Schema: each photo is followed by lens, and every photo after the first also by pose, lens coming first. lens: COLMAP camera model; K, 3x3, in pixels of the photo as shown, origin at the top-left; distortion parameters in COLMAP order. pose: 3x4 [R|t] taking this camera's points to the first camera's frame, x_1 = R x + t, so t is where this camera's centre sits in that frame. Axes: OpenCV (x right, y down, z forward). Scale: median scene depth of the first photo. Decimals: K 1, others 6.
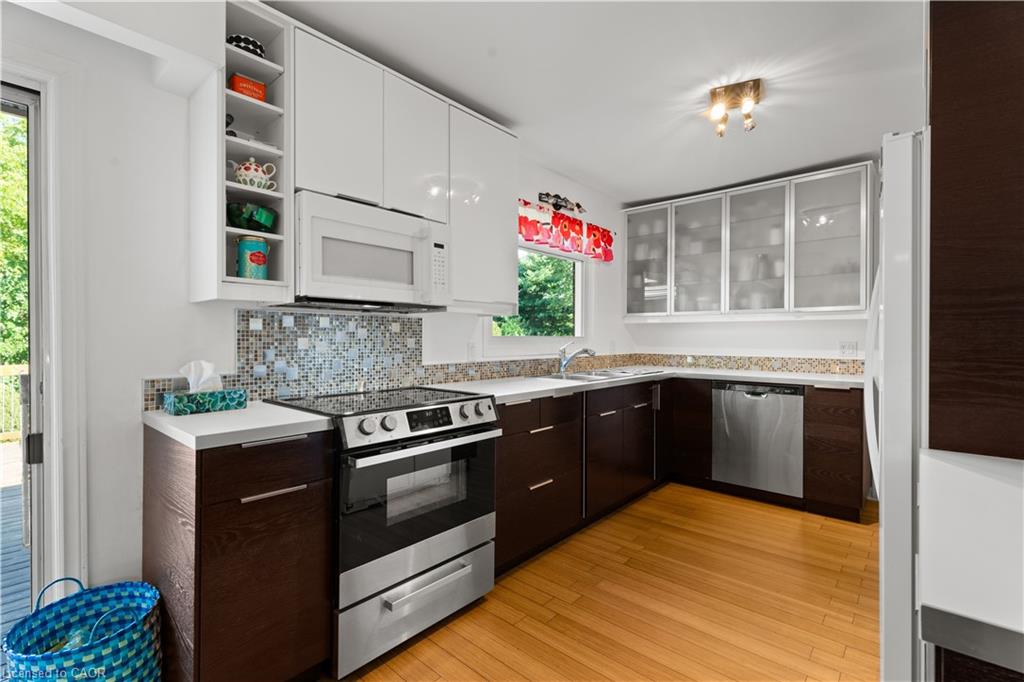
lens RADIAL K [[451.1, 0, 505.4], [0, 451.1, 339.6], [0, 0, 1]] dist [-0.004230, 0.002883]
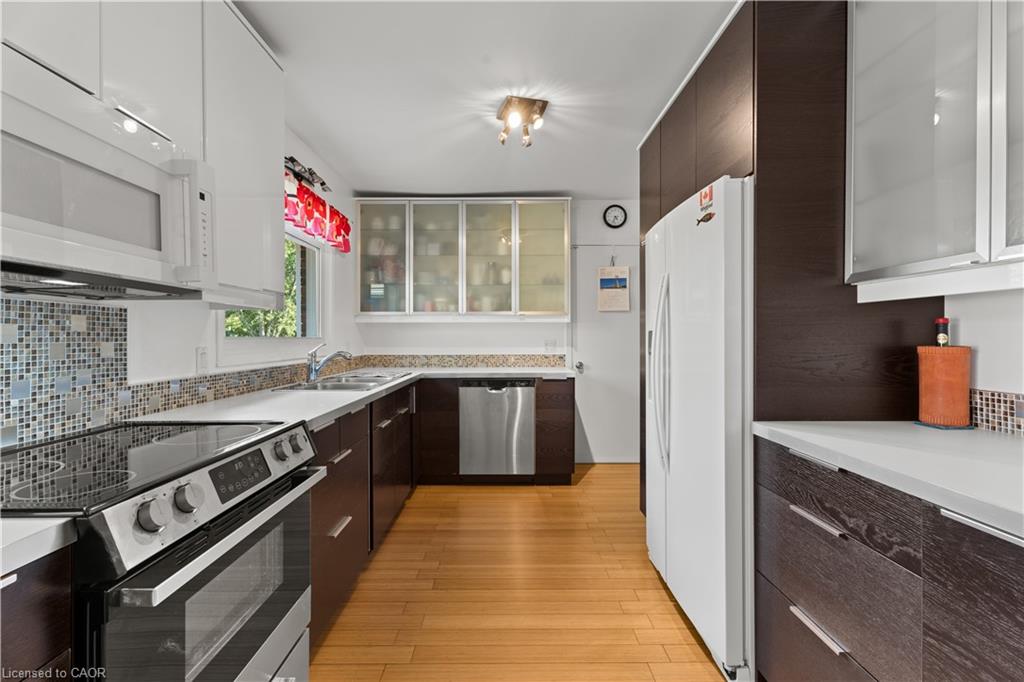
lens RADIAL K [[451.1, 0, 511.1], [0, 451.1, 338.2], [0, 0, 1]] dist [-0.004230, 0.002883]
pose [[0.750746, -0.007517, 0.660548, -0.160950], [0.009676, 0.999953, 0.000383, -0.002353], [-0.660520, 0.006104, 0.750784, 0.164636]]
